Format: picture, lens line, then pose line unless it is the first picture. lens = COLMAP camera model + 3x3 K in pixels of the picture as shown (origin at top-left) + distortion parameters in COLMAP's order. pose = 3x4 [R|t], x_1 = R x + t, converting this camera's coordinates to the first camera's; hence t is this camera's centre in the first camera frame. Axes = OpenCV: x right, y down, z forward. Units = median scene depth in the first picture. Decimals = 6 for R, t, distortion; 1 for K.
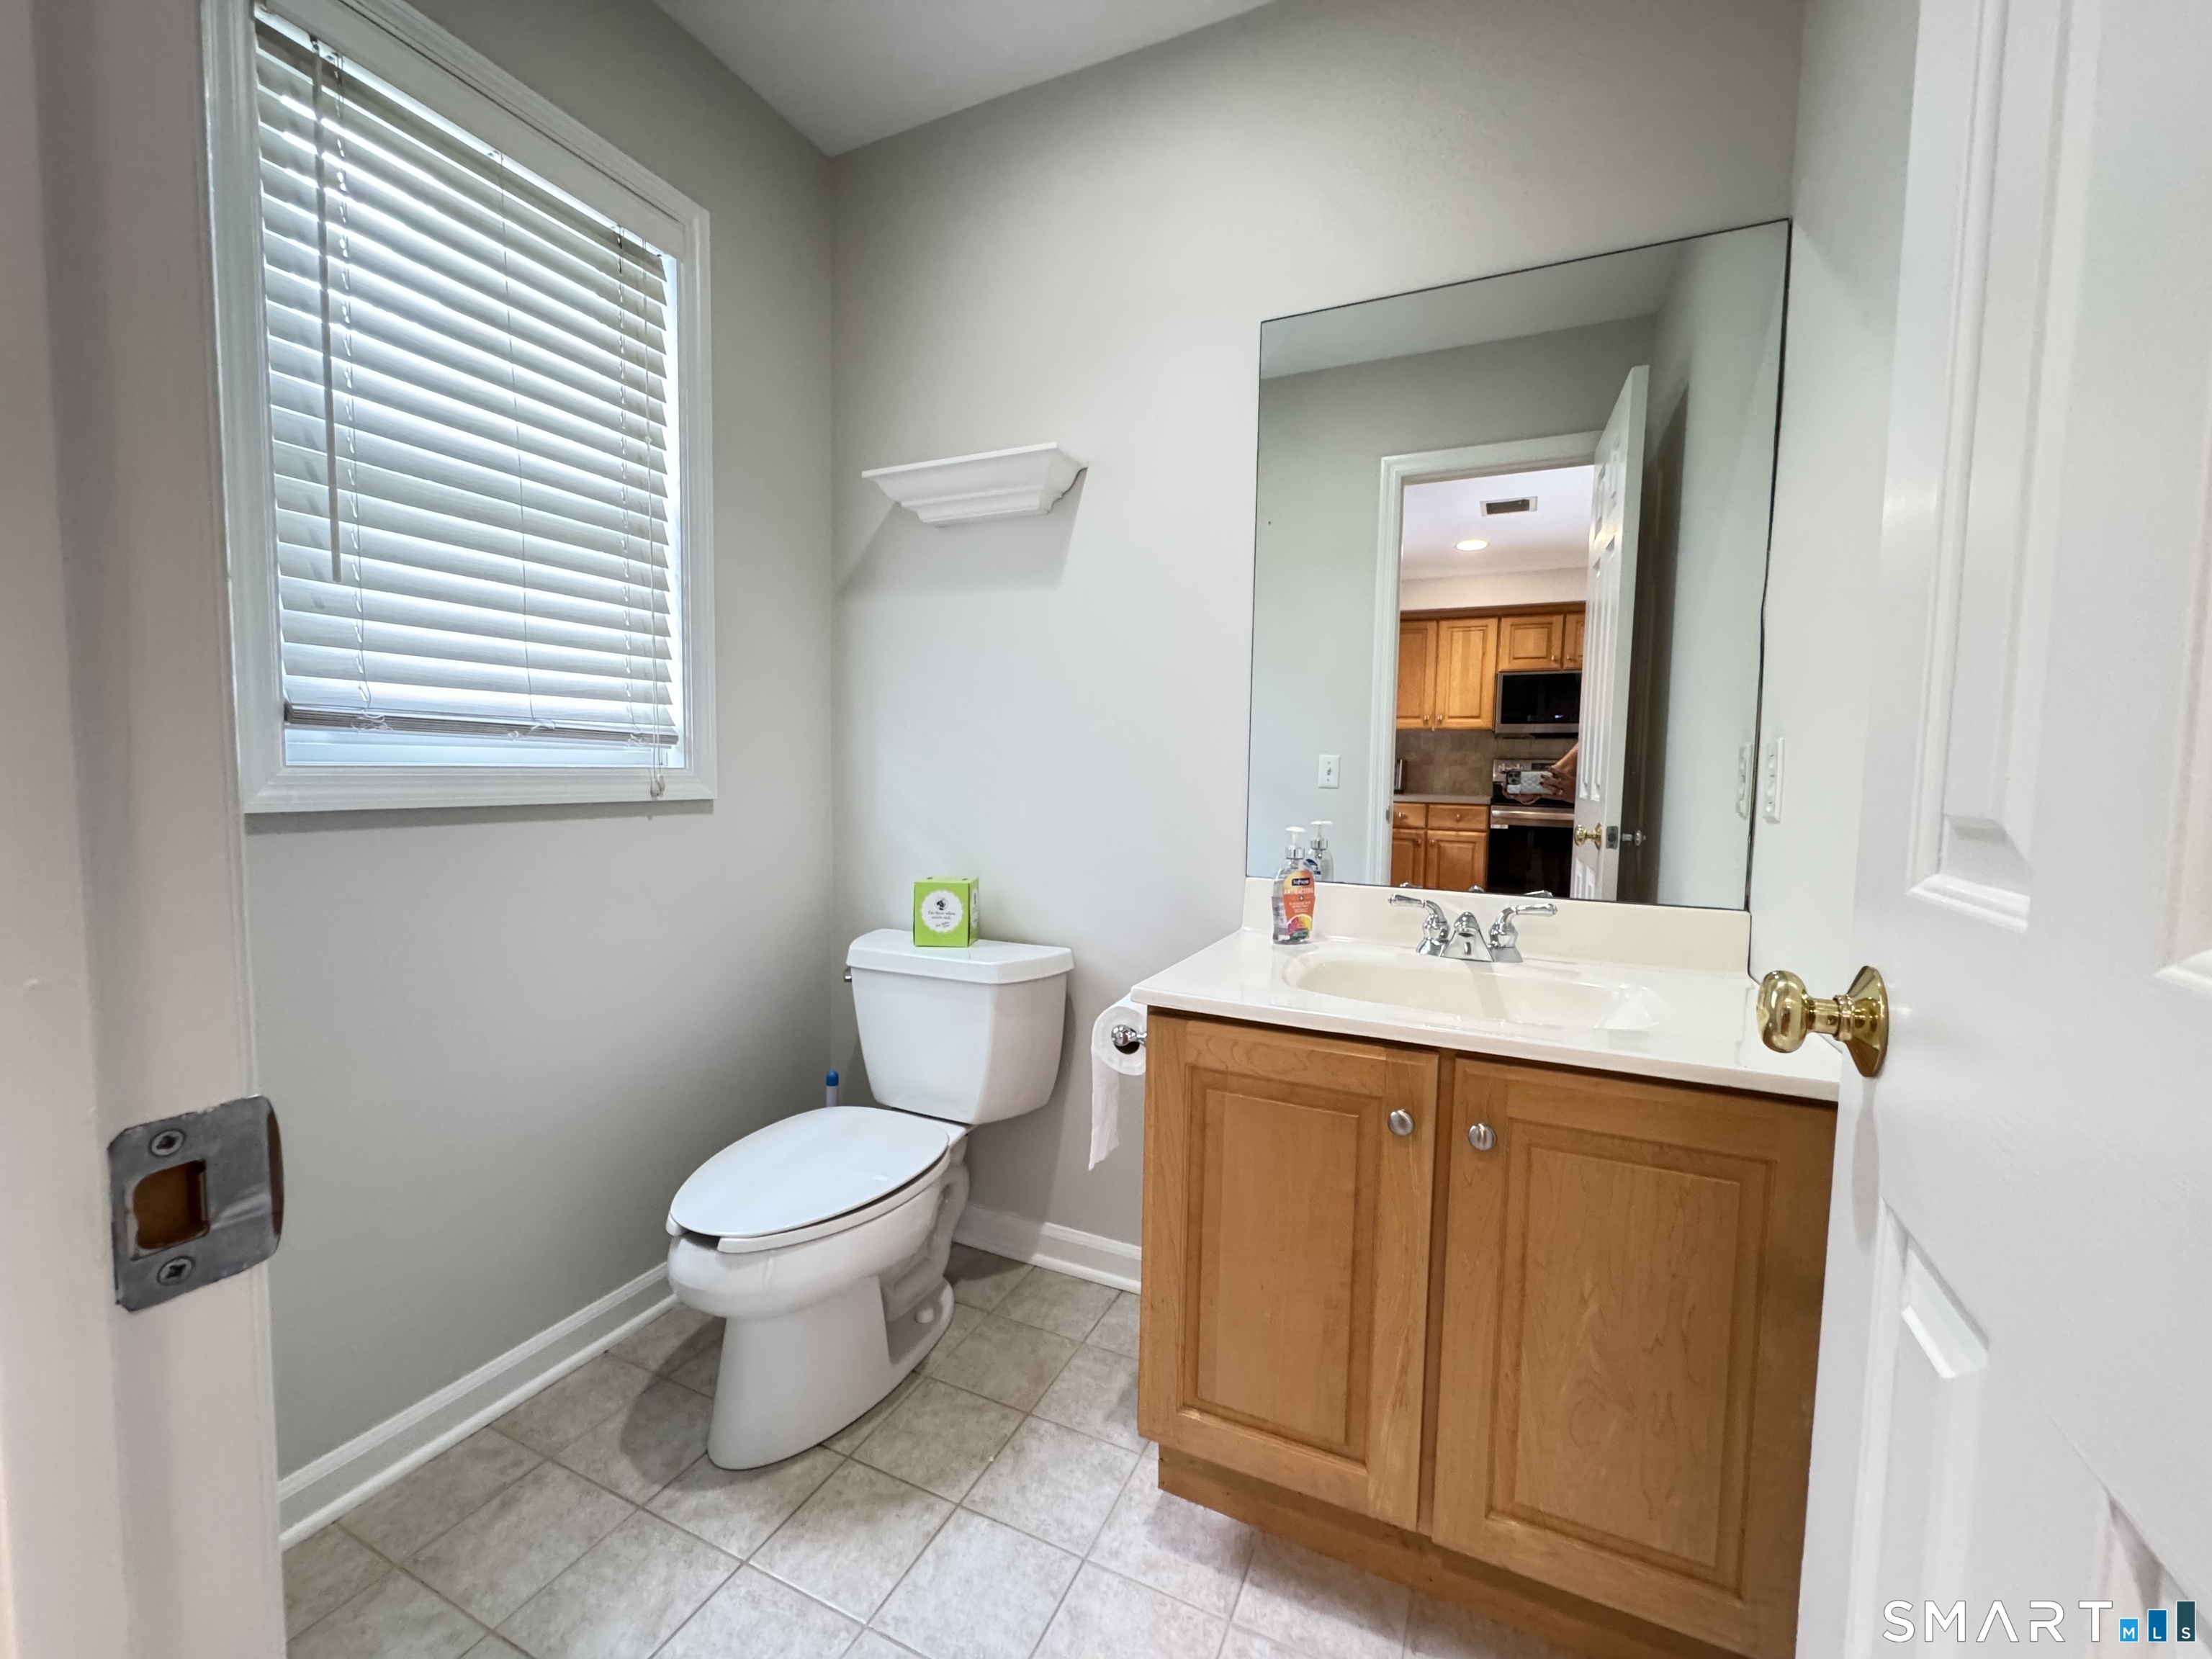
lens RADIAL K [[877.4, 0, 1117.3], [0, 877.4, 830.5], [0, 0, 1]] dist [-0.003211, 0.000438]
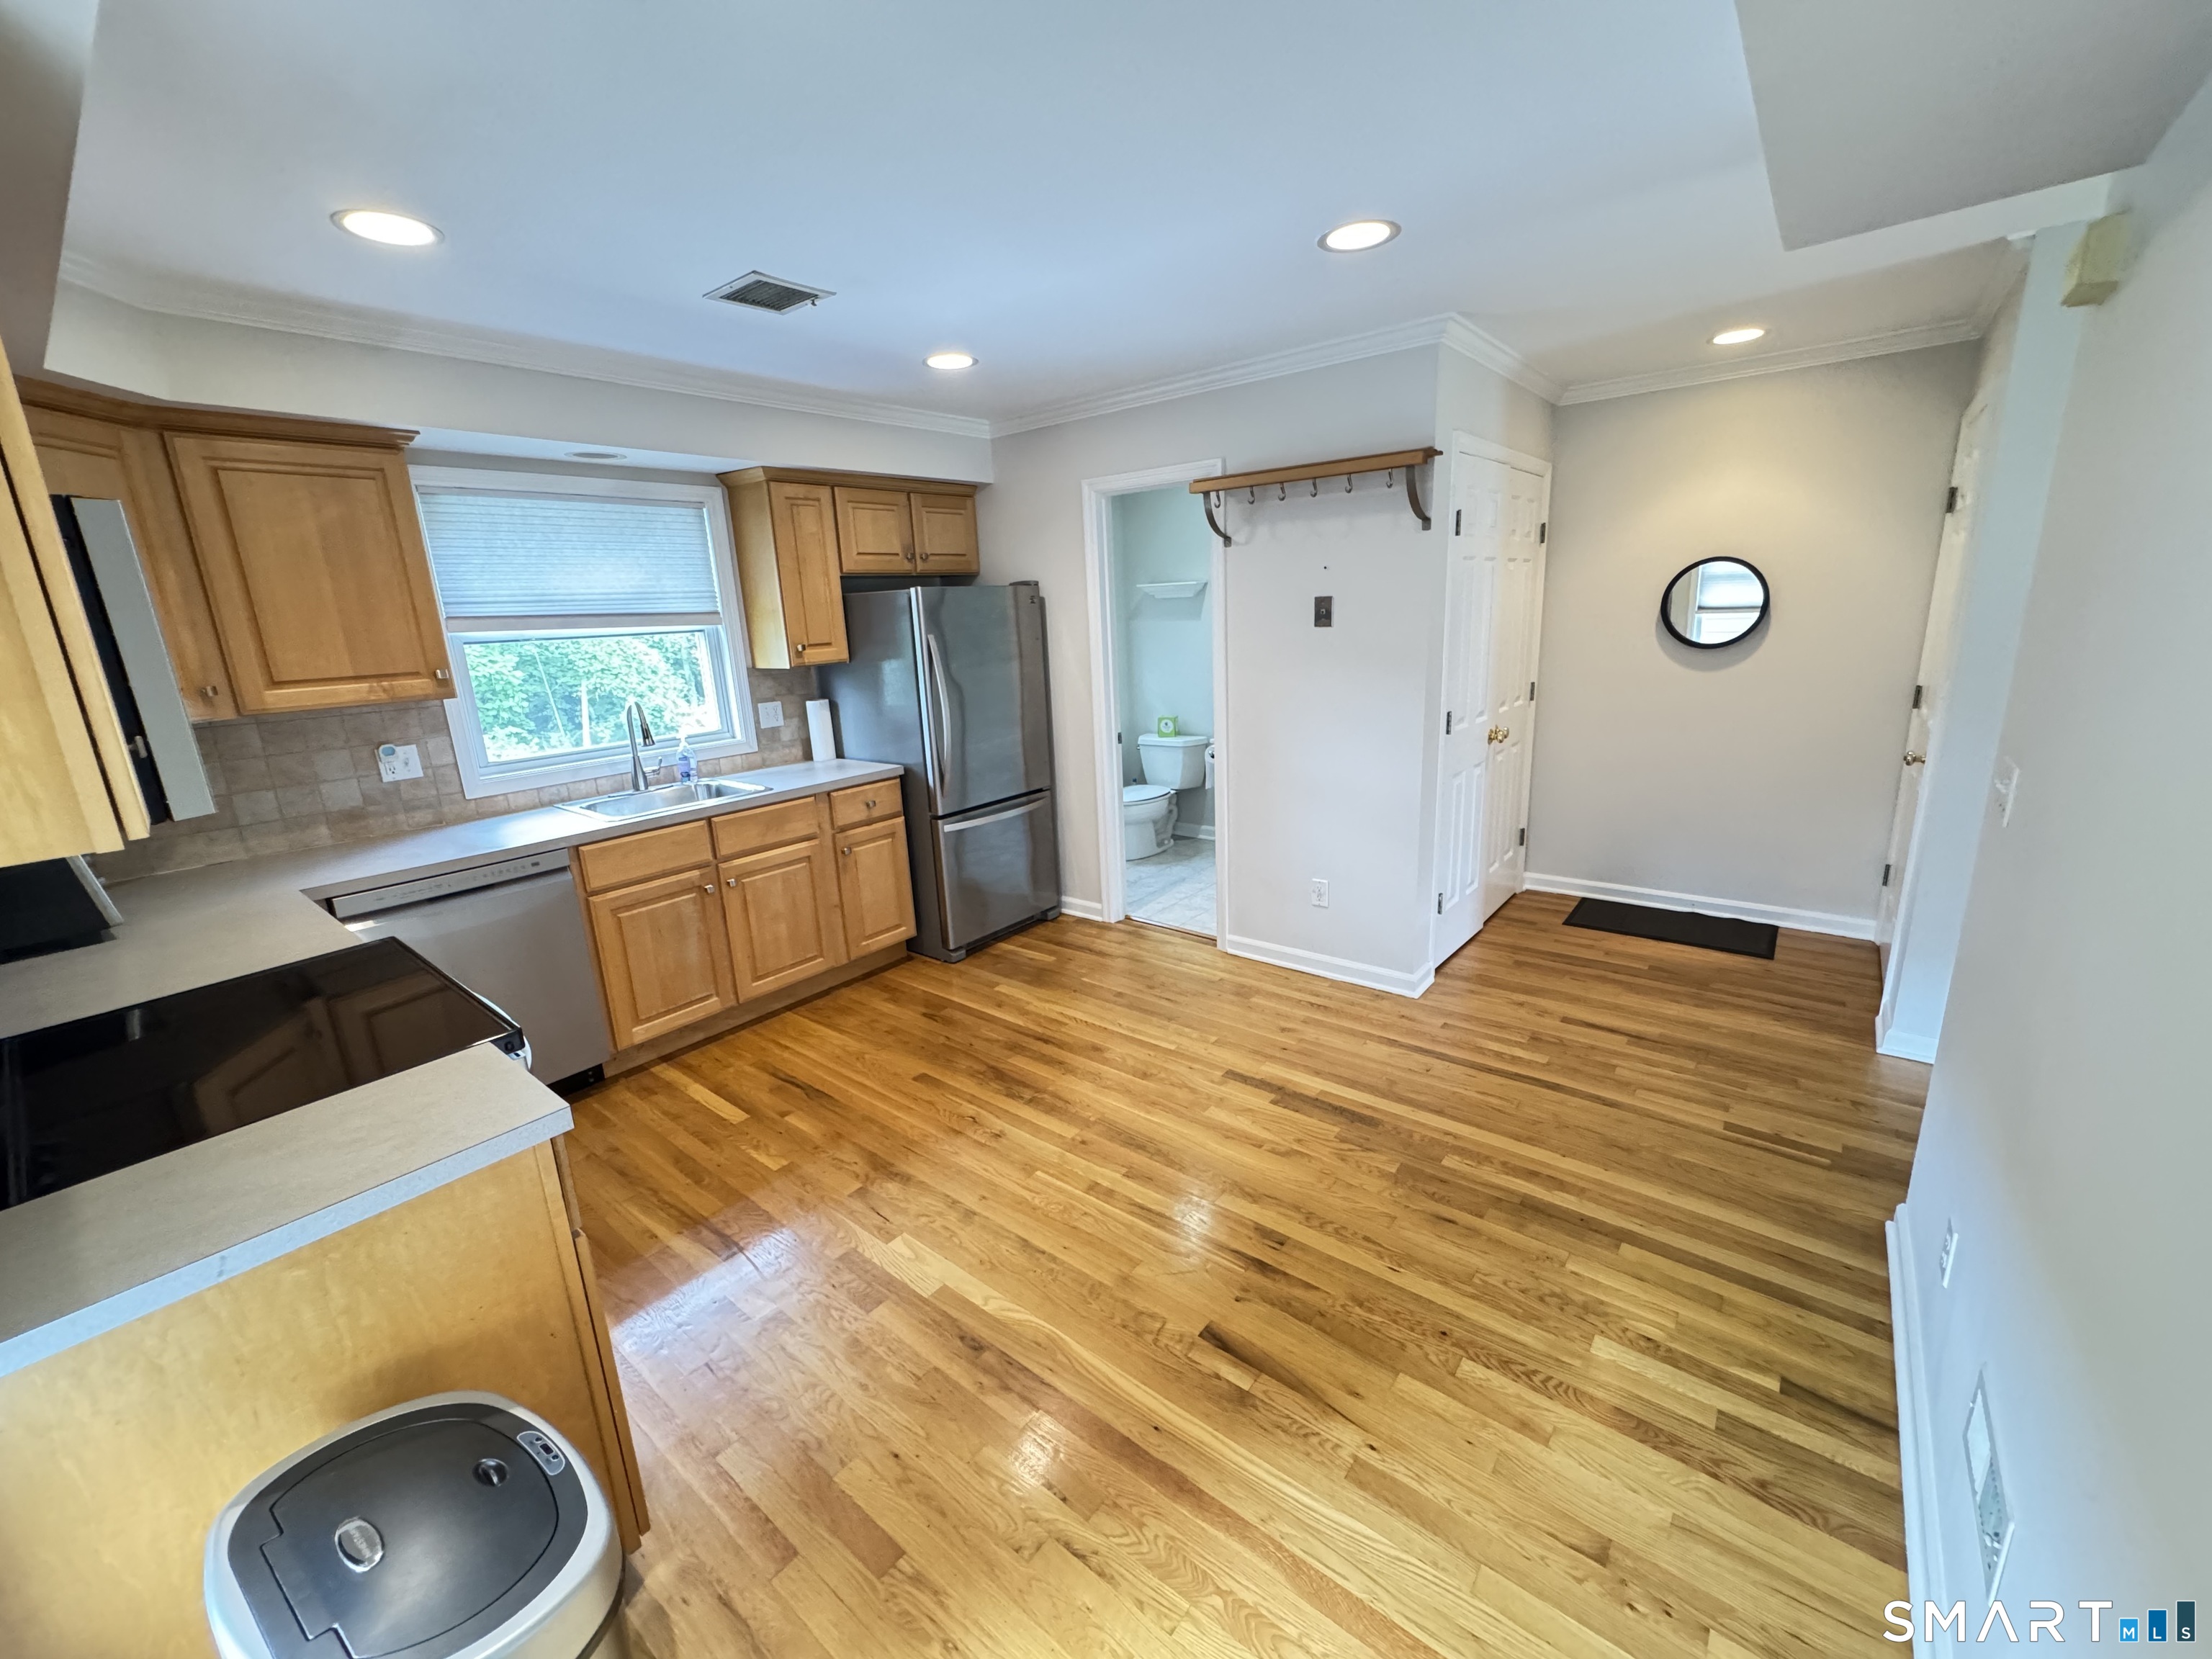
lens RADIAL K [[877.4, 0, 1105.2], [0, 877.4, 830.0], [0, 0, 1]] dist [-0.003211, 0.000438]
pose [[0.962988, 0.003116, -0.269525, 0.462187], [0.045163, 0.983932, 0.172737, -0.101961], [0.265732, -0.178517, 0.947374, -2.227927]]
